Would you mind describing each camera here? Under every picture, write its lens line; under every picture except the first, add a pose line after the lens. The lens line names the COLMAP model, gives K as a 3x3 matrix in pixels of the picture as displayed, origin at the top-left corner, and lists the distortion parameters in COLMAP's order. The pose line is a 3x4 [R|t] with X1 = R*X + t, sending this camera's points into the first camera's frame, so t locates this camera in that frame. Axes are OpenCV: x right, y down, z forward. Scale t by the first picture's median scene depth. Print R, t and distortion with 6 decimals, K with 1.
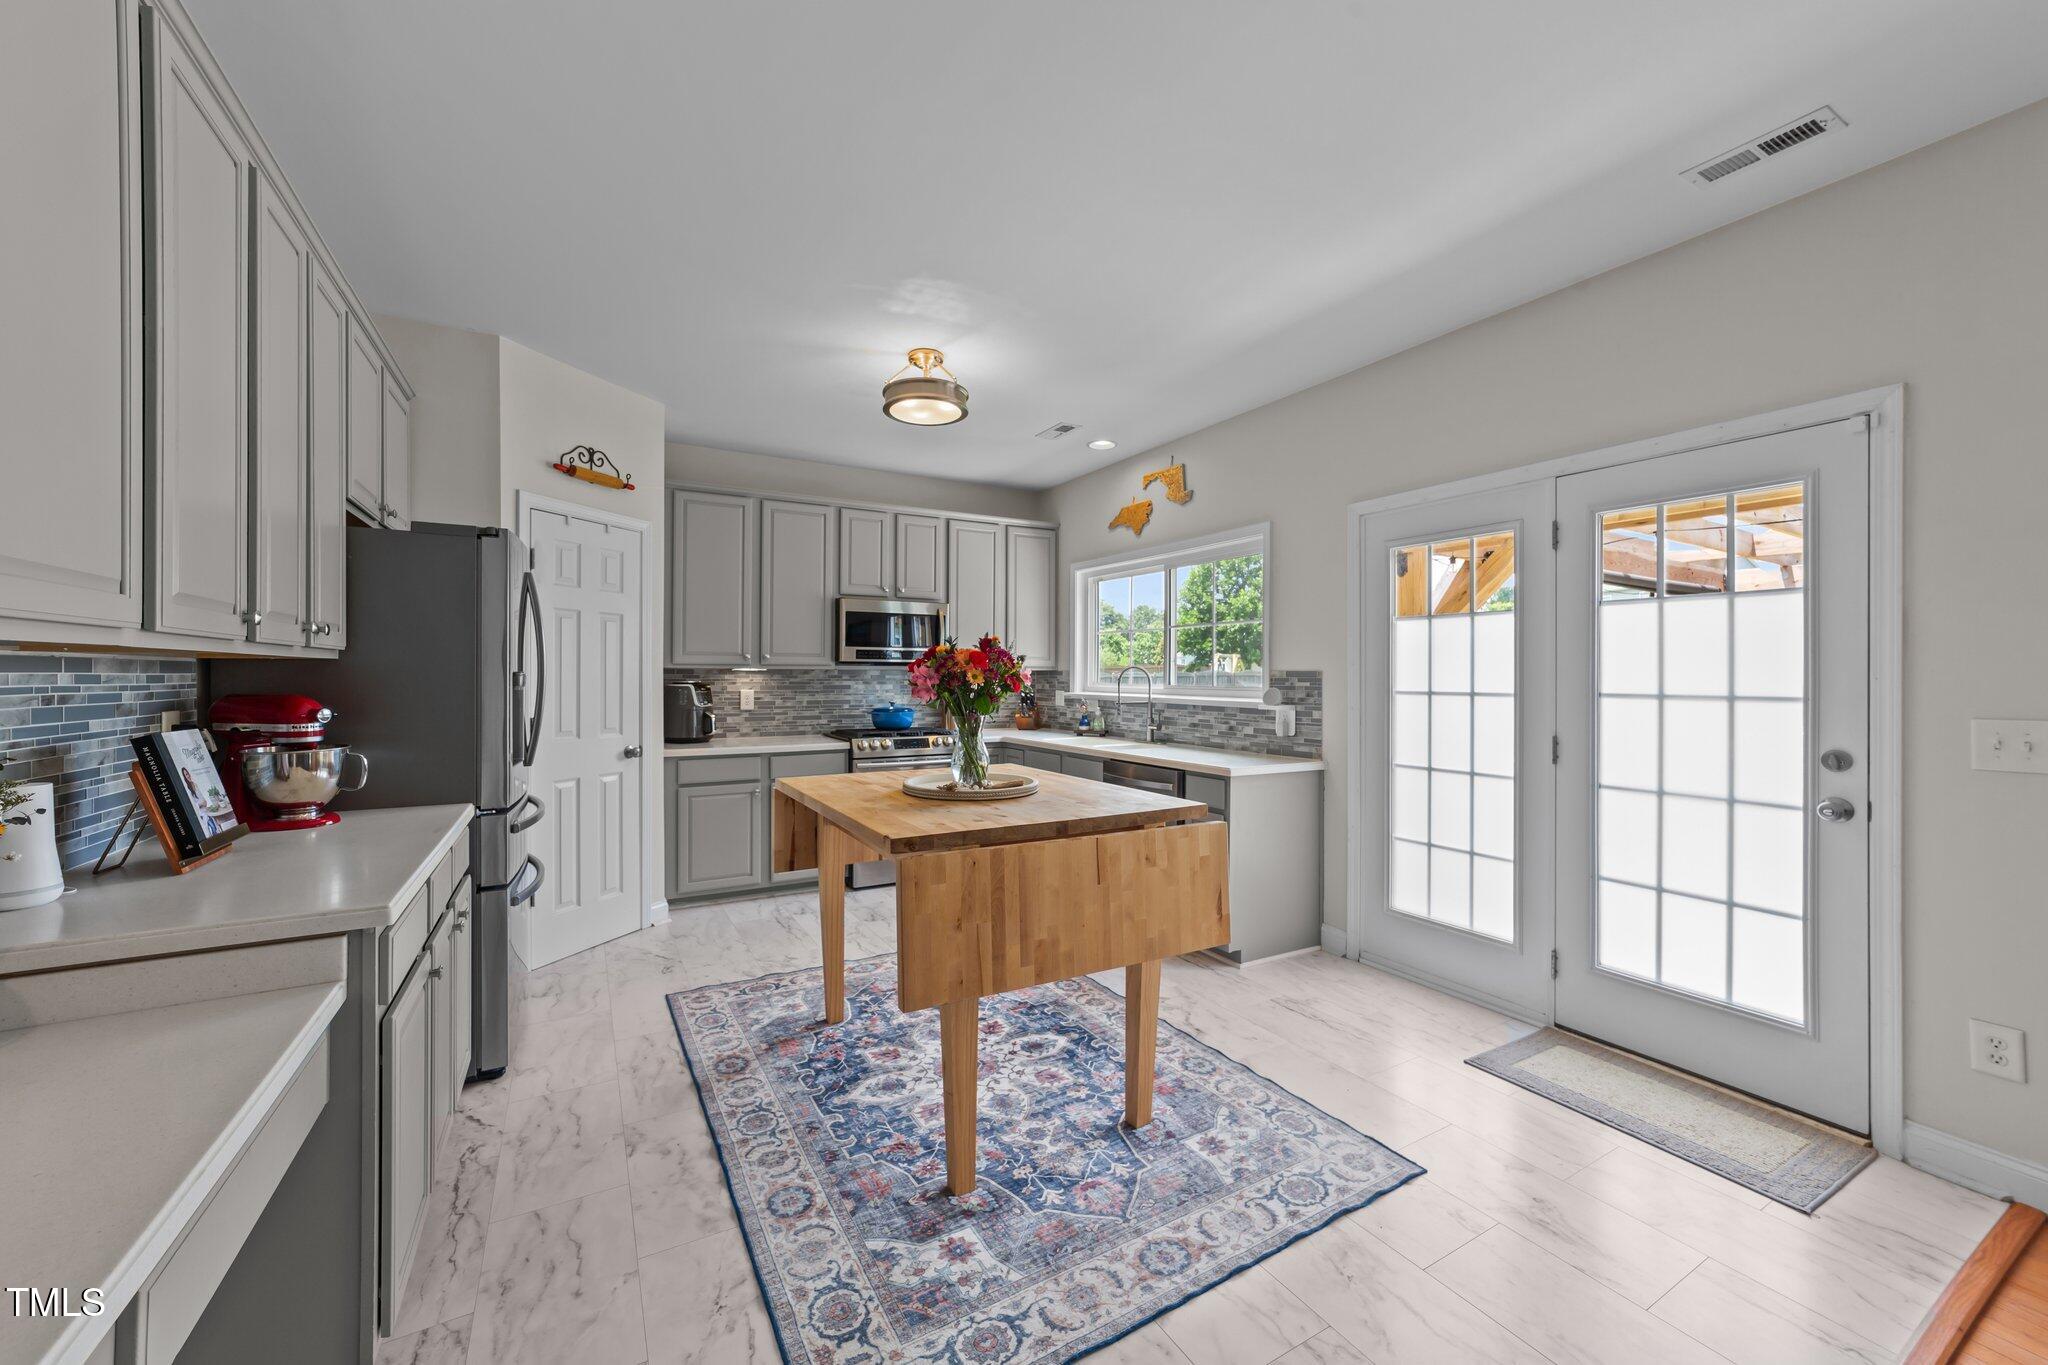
lens RADIAL K [[787.7, 0, 1033.3], [0, 787.7, 671.2], [0, 0, 1]] dist [-0.011177, 0.005704]
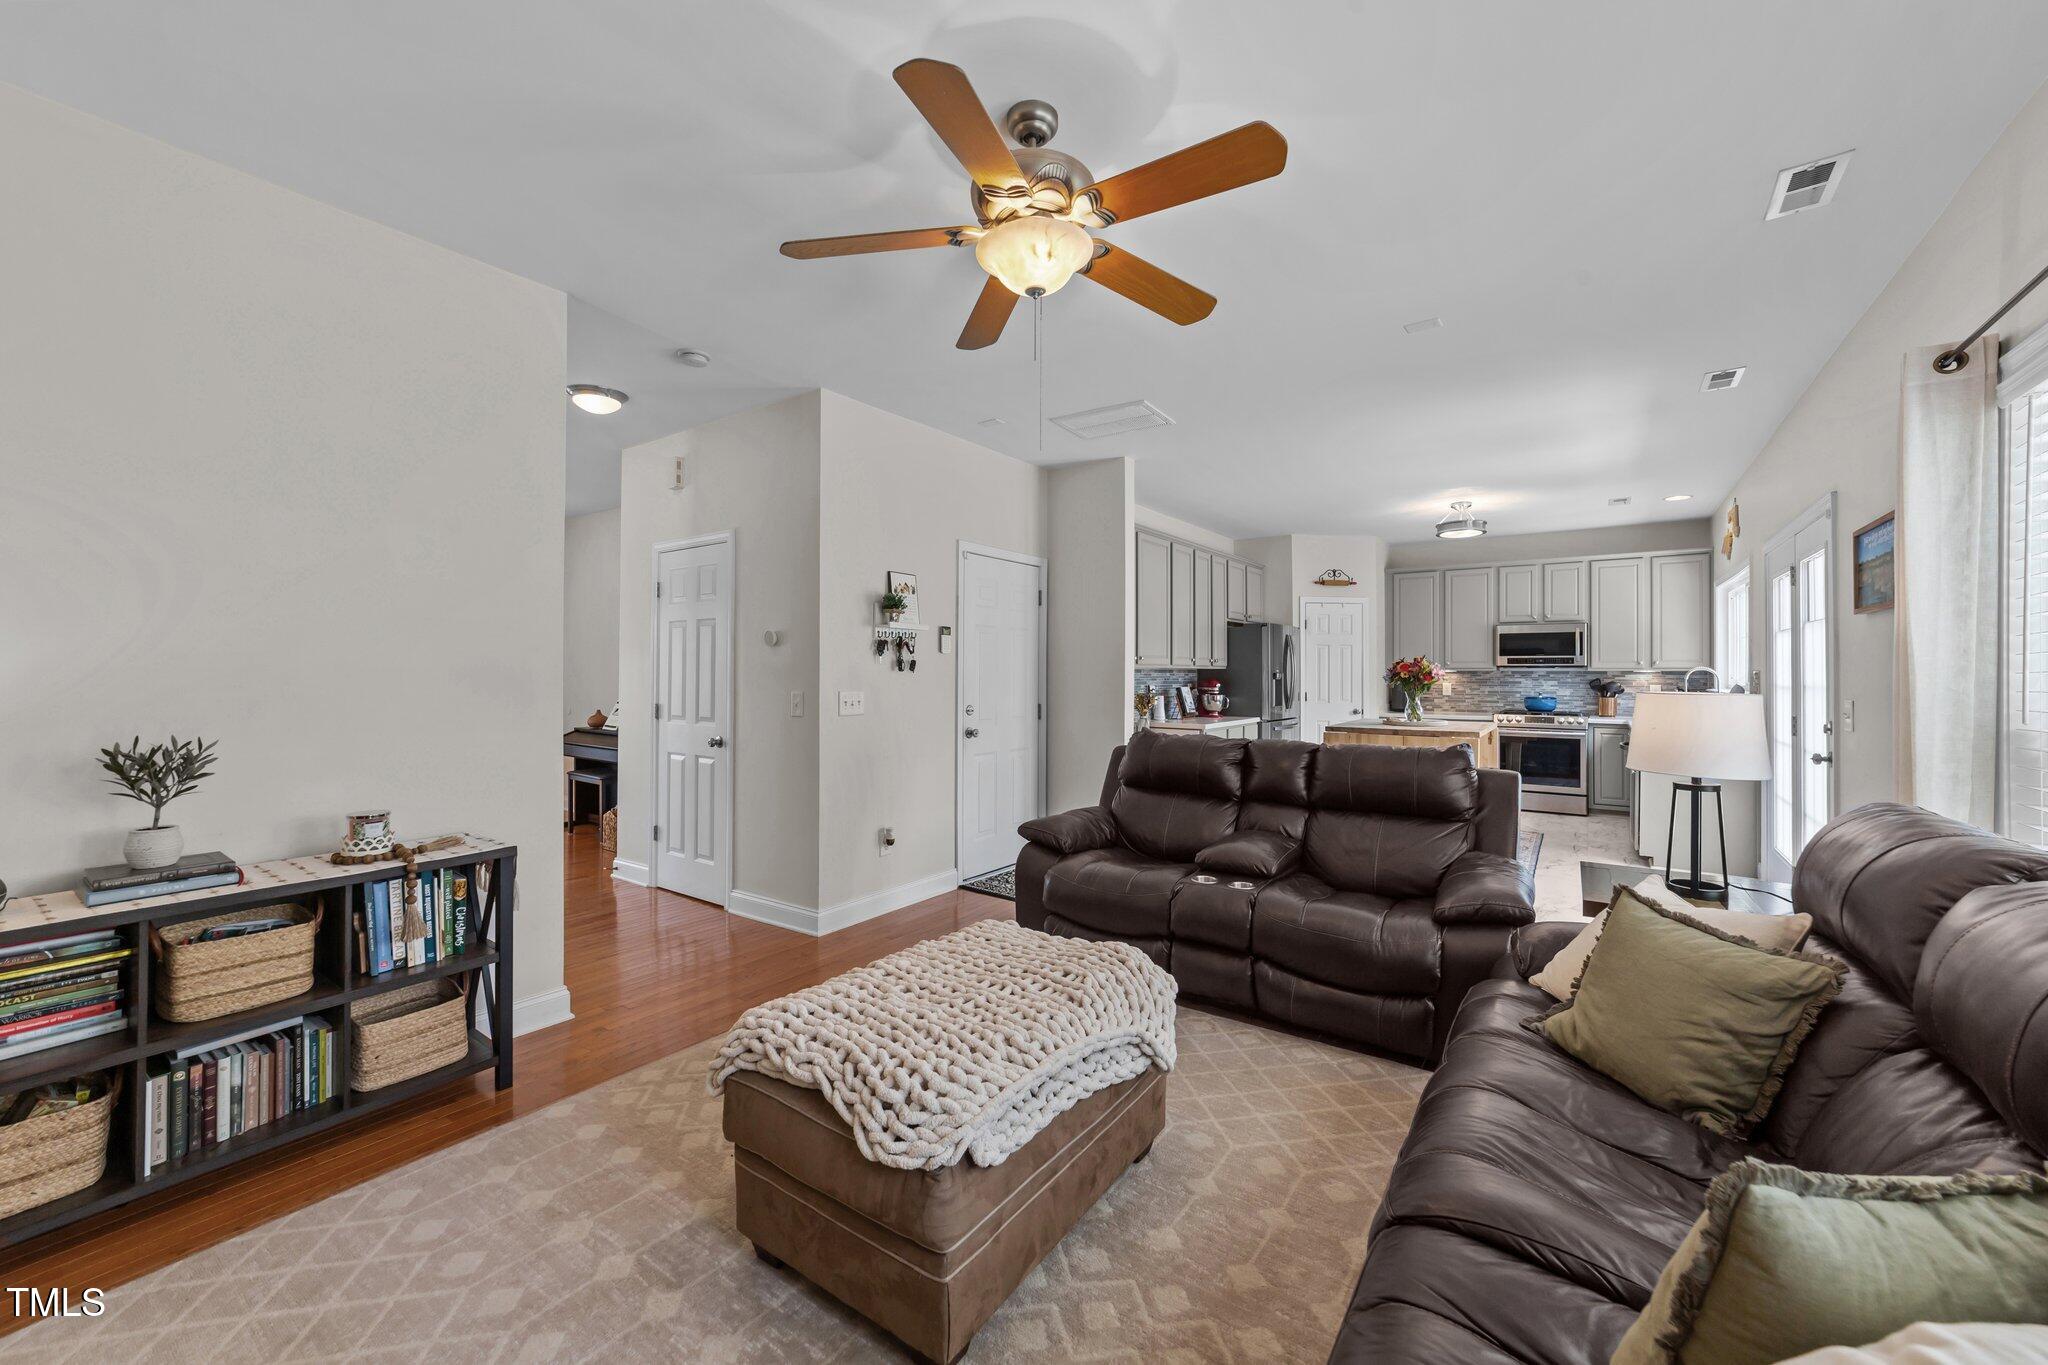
lens RADIAL K [[787.7, 0, 1035.9], [0, 787.7, 673.8], [0, 0, 1]] dist [-0.011177, 0.005704]
pose [[0.414002, -0.002021, -0.910274, 0.990852], [0.003243, 0.999994, -0.000745, 0.001833], [0.910270, -0.002644, 0.414006, -0.603630]]
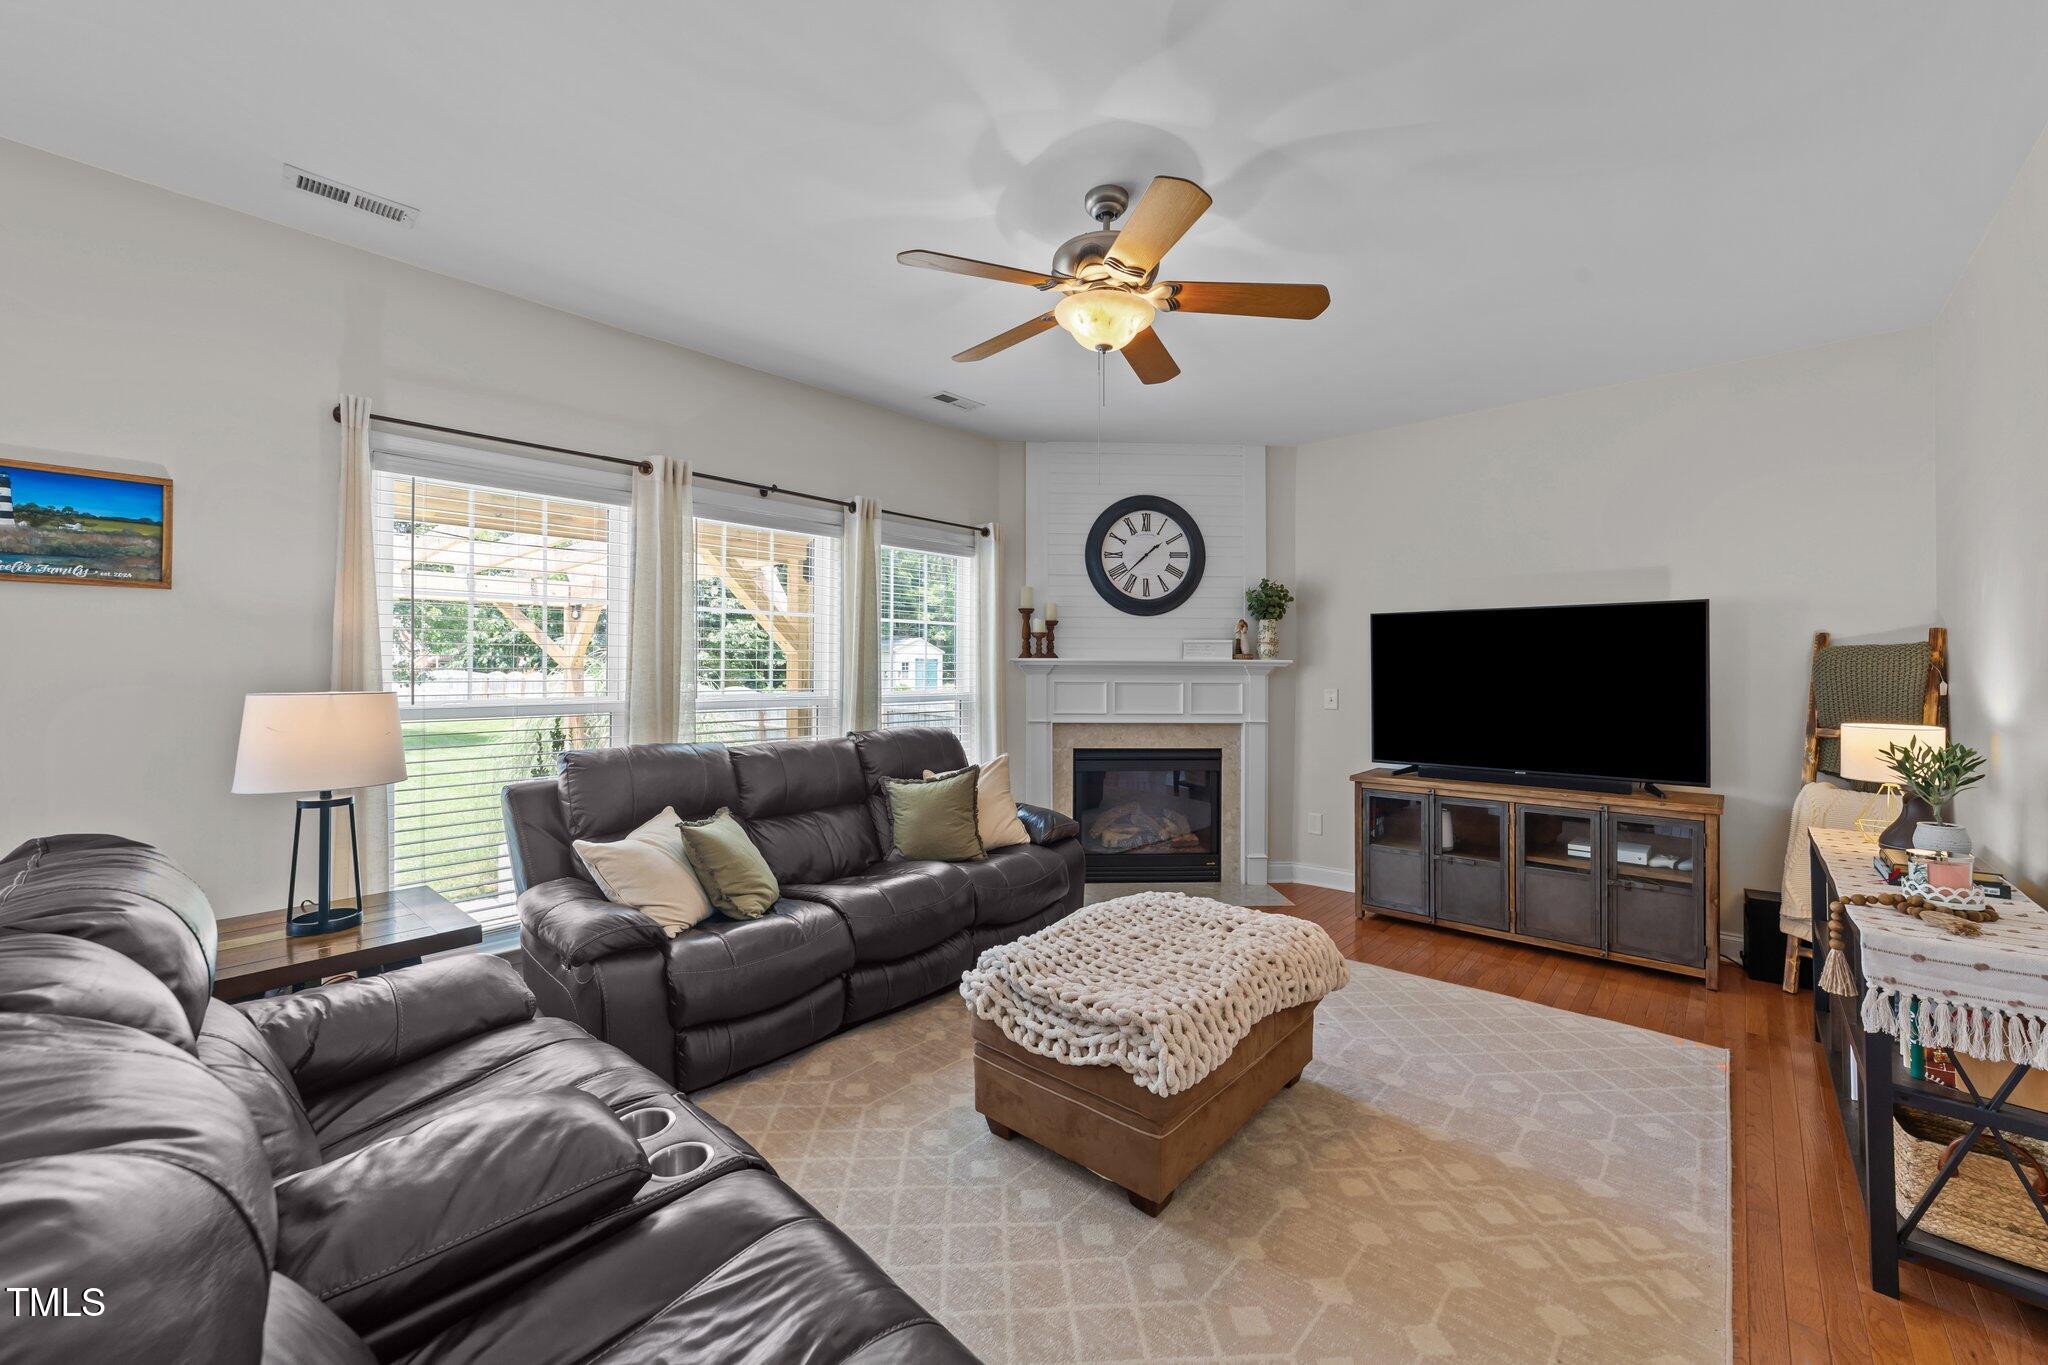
lens RADIAL K [[787.7, 0, 1032.6], [0, 787.7, 668.5], [0, 0, 1]] dist [-0.011177, 0.005704]
pose [[-0.301937, -0.002570, 0.953325, 0.009166], [-0.007407, 0.999973, 0.000350, -0.003099], [-0.953299, -0.006956, -0.301947, -0.176391]]
